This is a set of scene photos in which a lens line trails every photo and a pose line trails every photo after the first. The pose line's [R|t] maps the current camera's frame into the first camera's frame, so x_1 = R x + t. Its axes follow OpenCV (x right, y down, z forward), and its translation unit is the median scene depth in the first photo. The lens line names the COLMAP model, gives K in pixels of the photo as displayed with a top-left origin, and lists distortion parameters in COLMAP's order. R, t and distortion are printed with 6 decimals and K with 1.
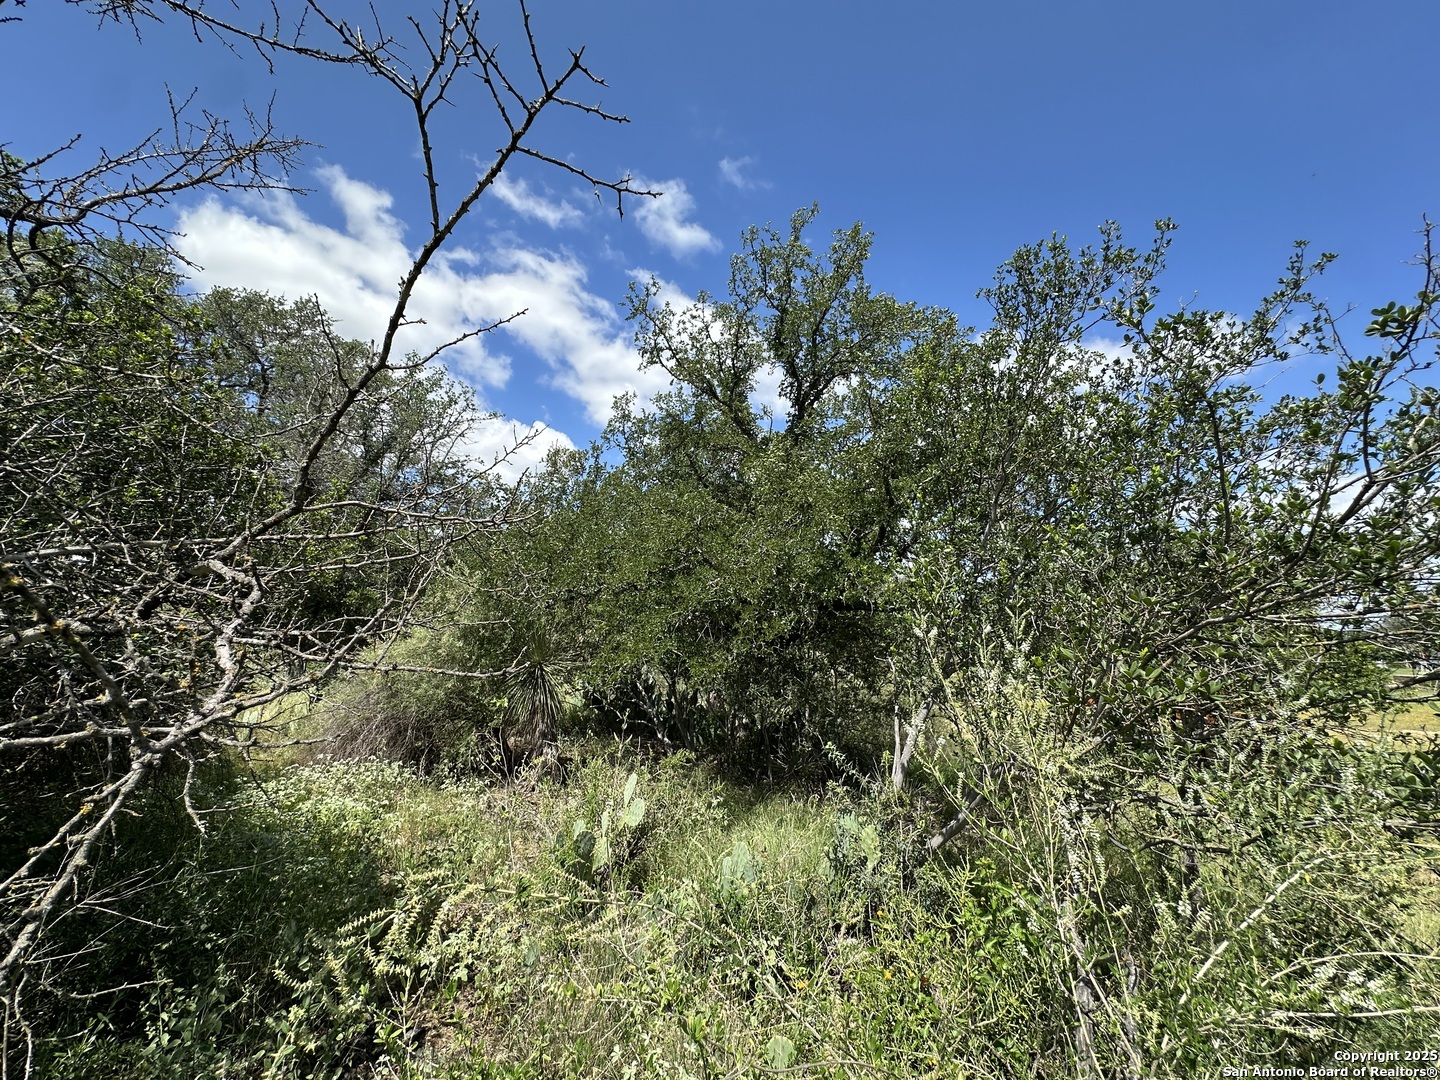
lens RADIAL K [[578.5, 0, 718.6], [0, 578.5, 539.1], [0, 0, 1]] dist [-0.001951, -0.000269]
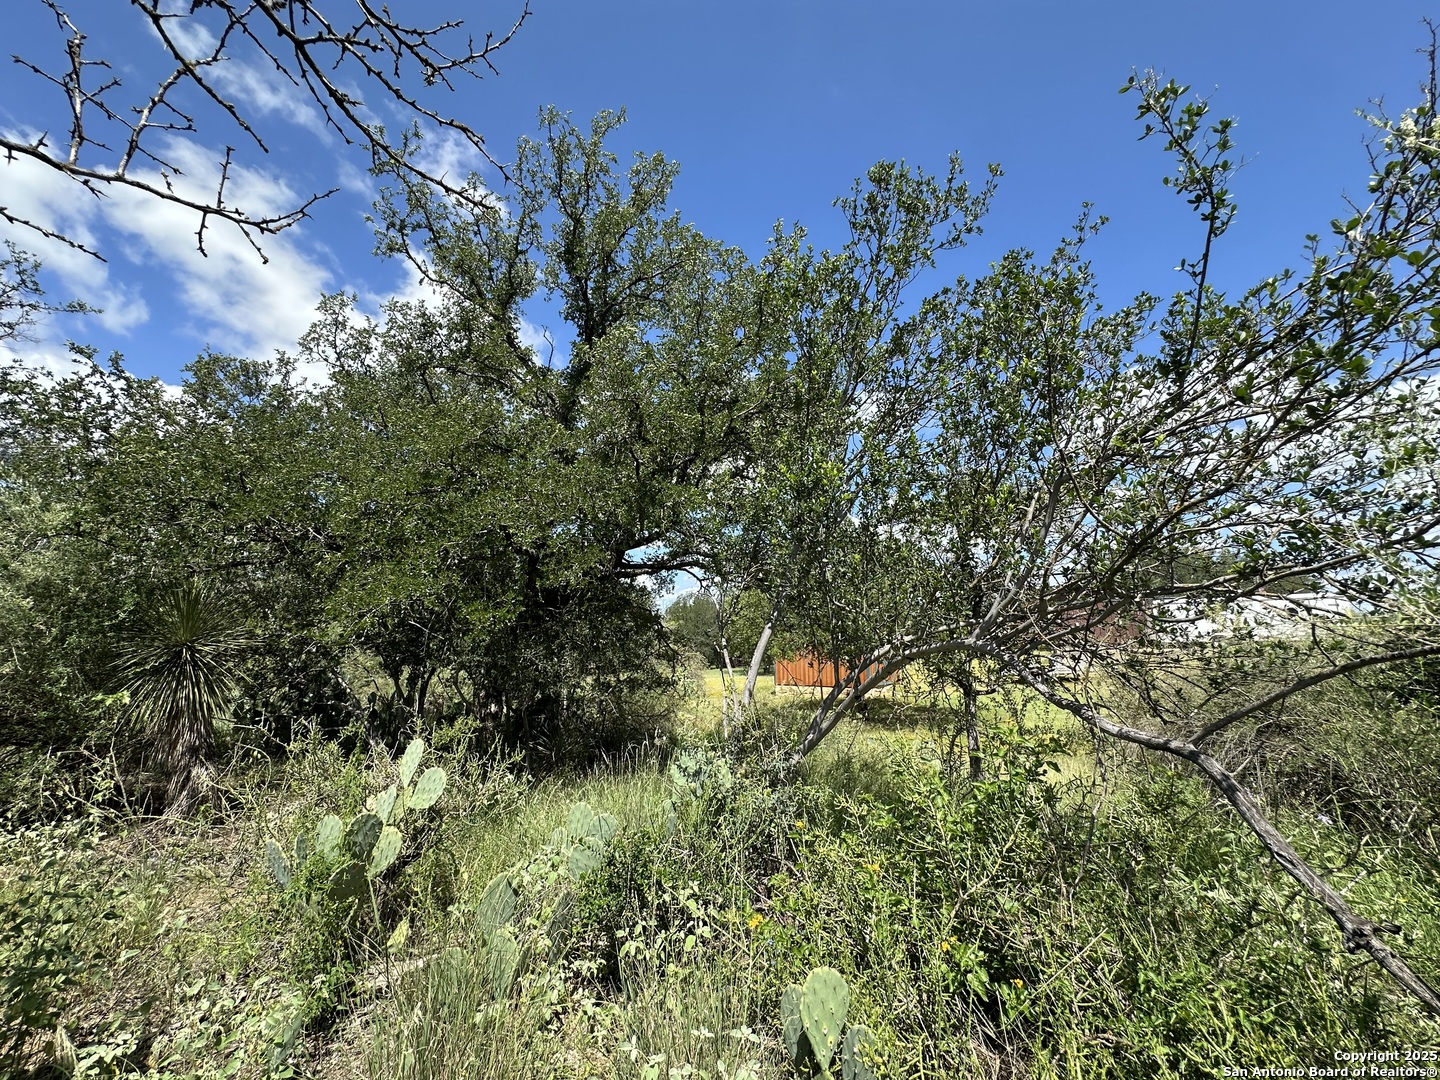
lens RADIAL K [[578.5, 0, 722.0], [0, 578.5, 541.7], [0, 0, 1]] dist [-0.001951, -0.000269]
pose [[0.873896, 0.032407, 0.485031, -0.106214], [-0.021970, 0.999389, -0.027191, 0.110164], [-0.485616, 0.013106, 0.874074, 0.131038]]
